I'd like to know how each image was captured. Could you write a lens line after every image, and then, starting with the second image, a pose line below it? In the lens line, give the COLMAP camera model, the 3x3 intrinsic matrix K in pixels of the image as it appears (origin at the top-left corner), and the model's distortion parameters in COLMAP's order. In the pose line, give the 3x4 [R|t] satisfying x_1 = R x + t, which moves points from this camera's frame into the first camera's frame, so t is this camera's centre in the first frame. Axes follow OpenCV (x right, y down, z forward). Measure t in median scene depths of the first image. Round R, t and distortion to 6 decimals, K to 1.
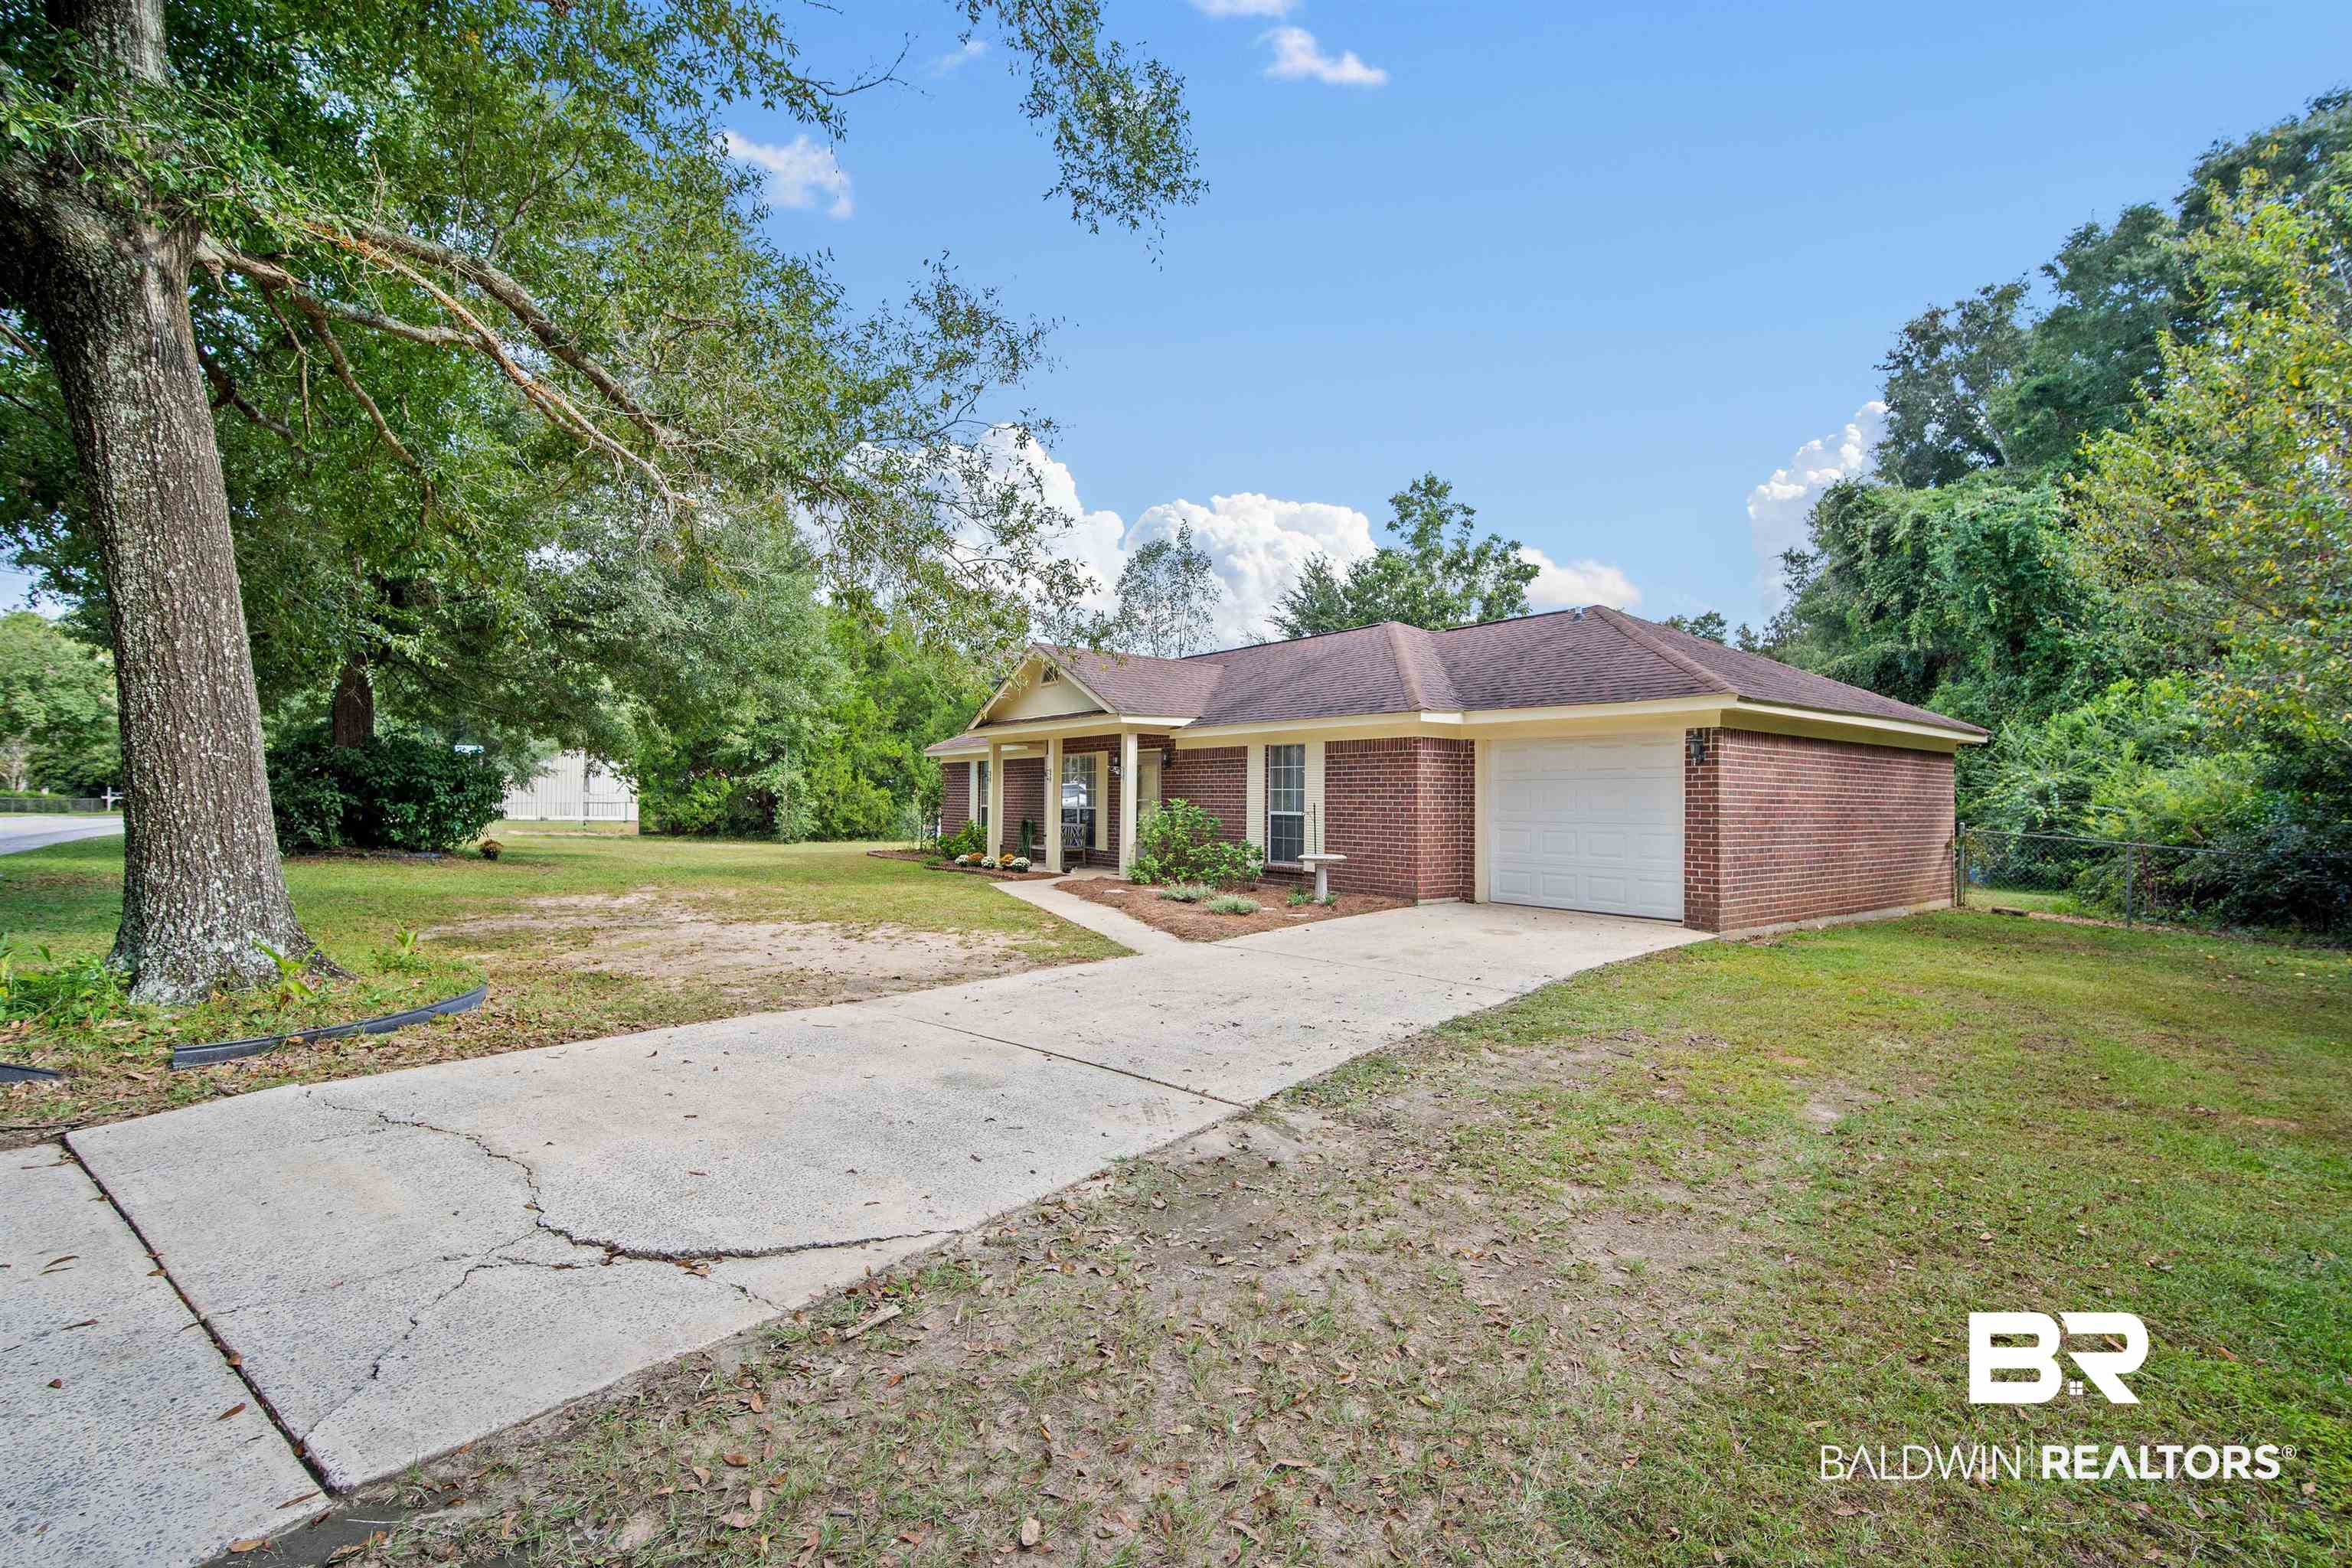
lens RADIAL K [[1055.8, 0, 1176.9], [0, 1055.8, 774.0], [0, 0, 1]] dist [-0.002987, -0.000011]
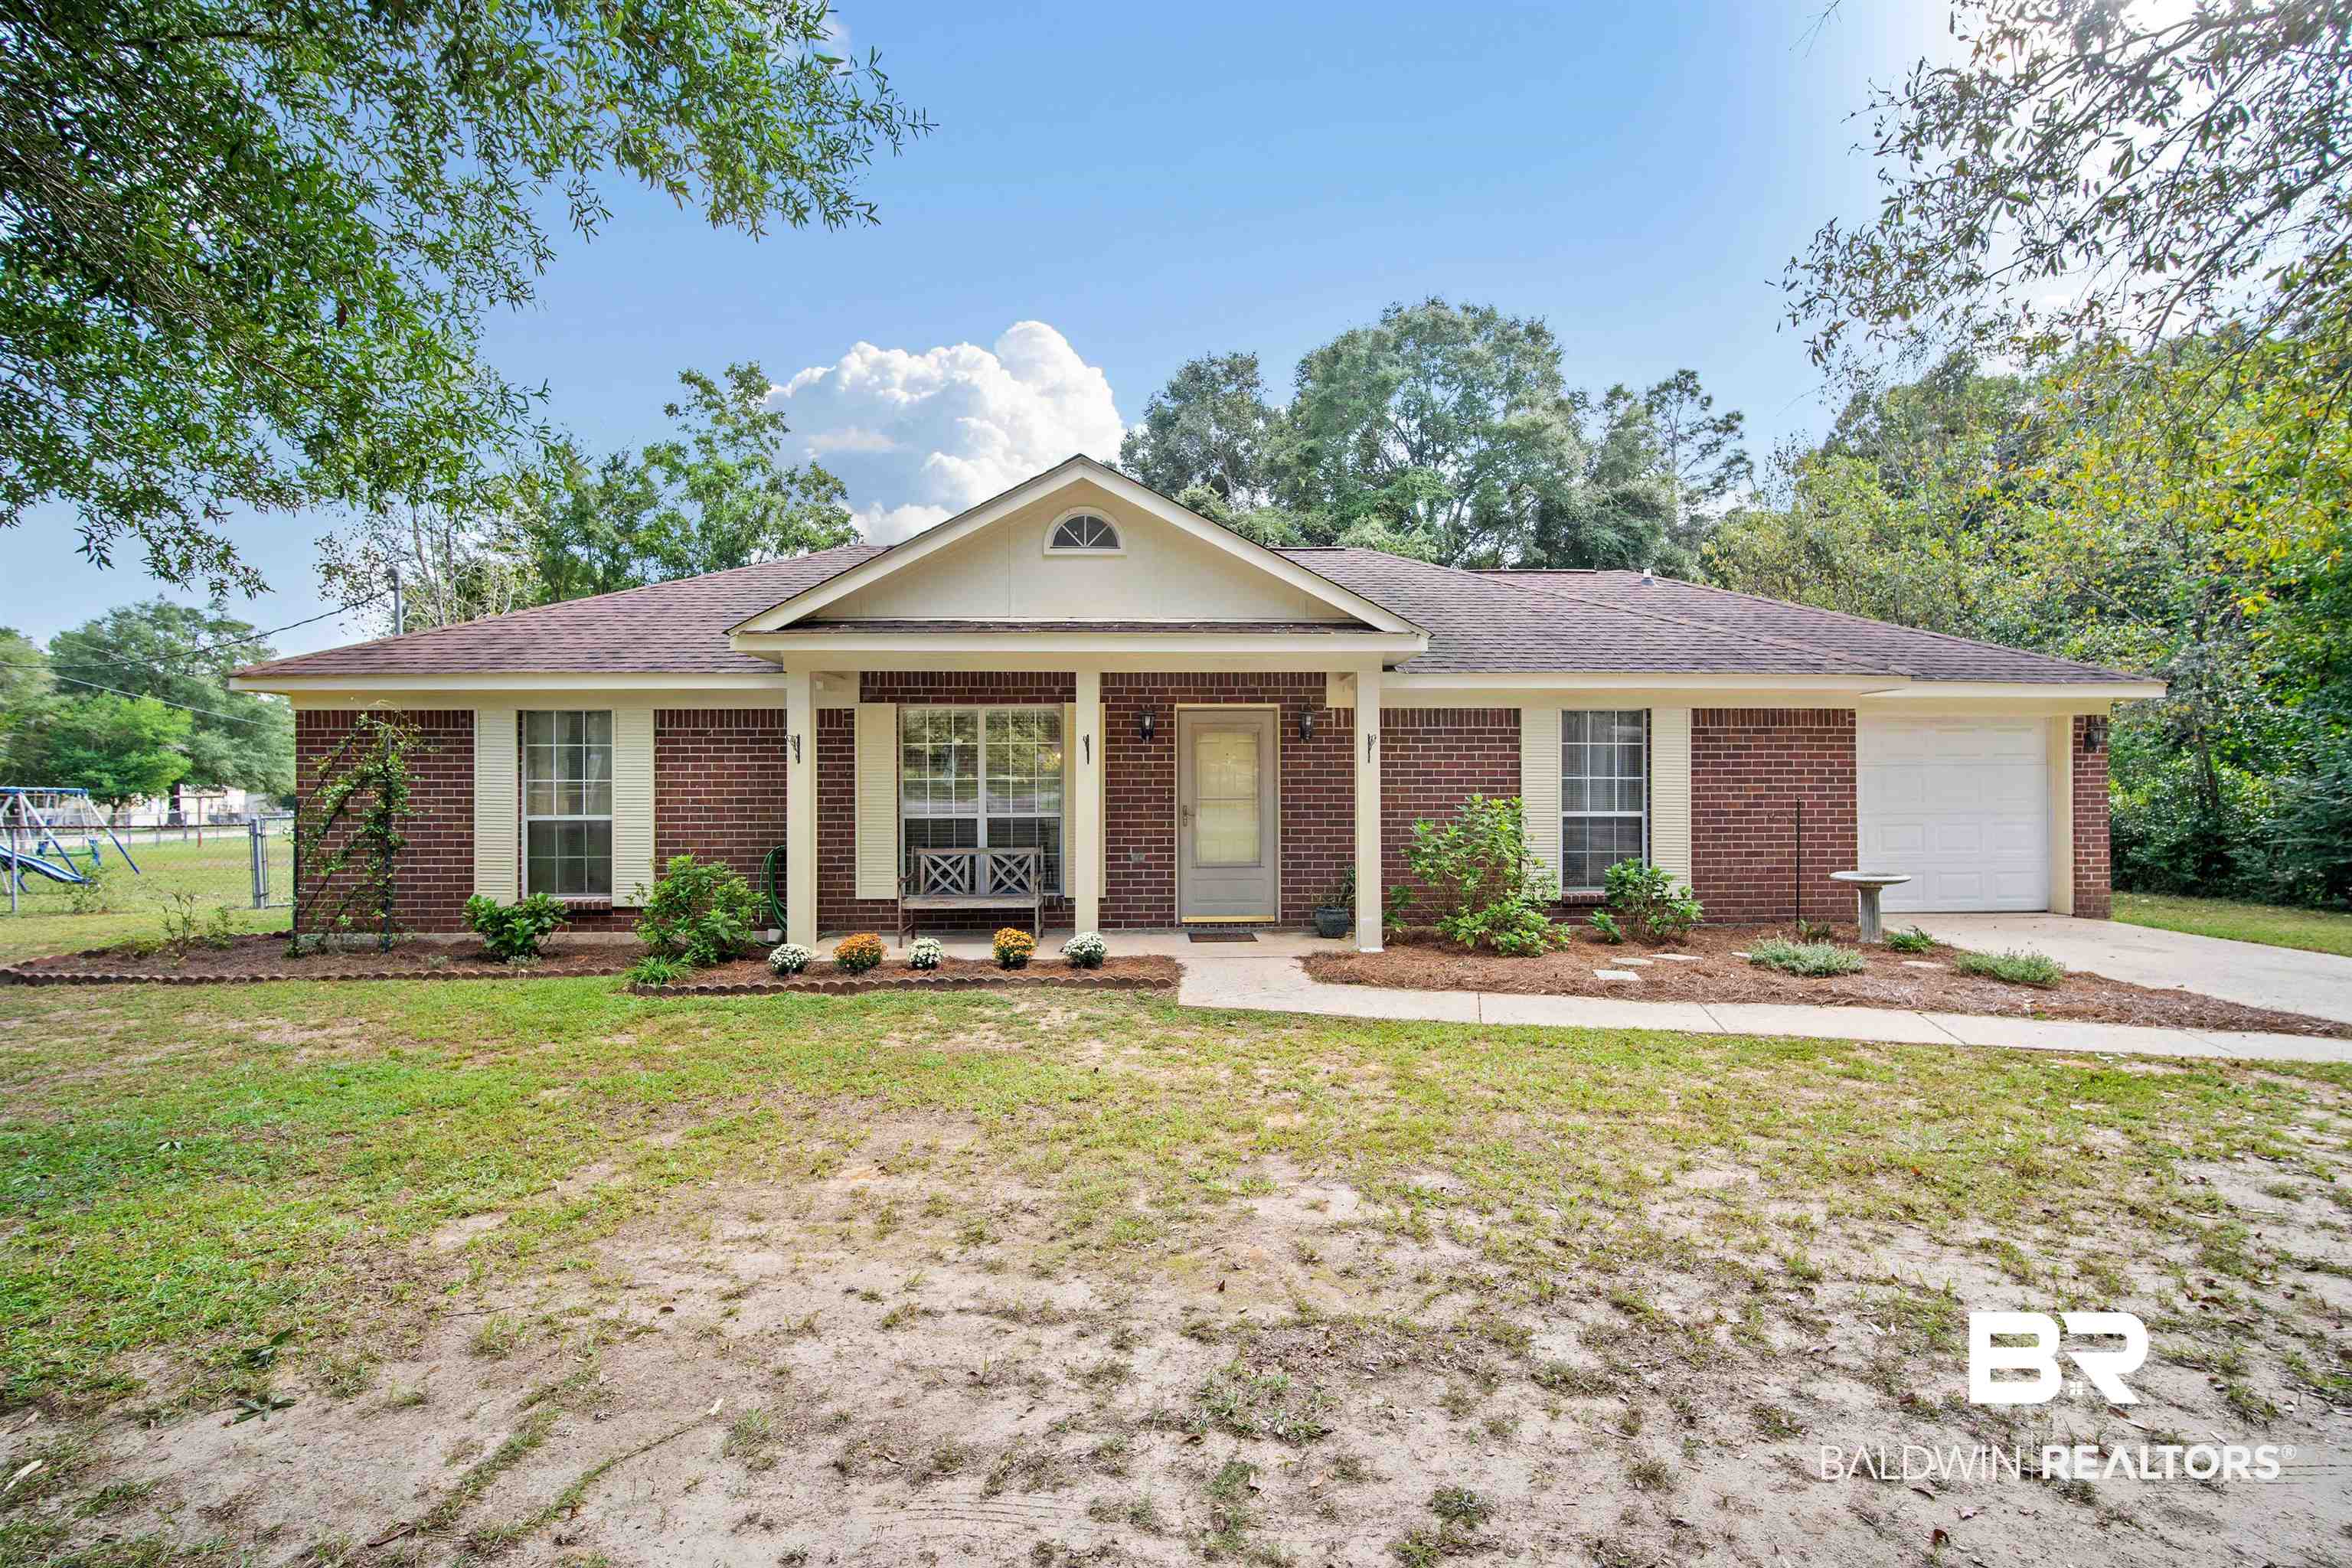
lens RADIAL K [[1055.8, 0, 1176.9], [0, 1055.8, 774.0], [0, 0, 1]] dist [-0.002987, -0.000011]
pose [[0.523260, 0.002105, 0.852170, -0.494647], [-0.009918, 0.999944, 0.003620, 0.010662], [-0.852115, -0.010345, 0.523252, 0.730338]]
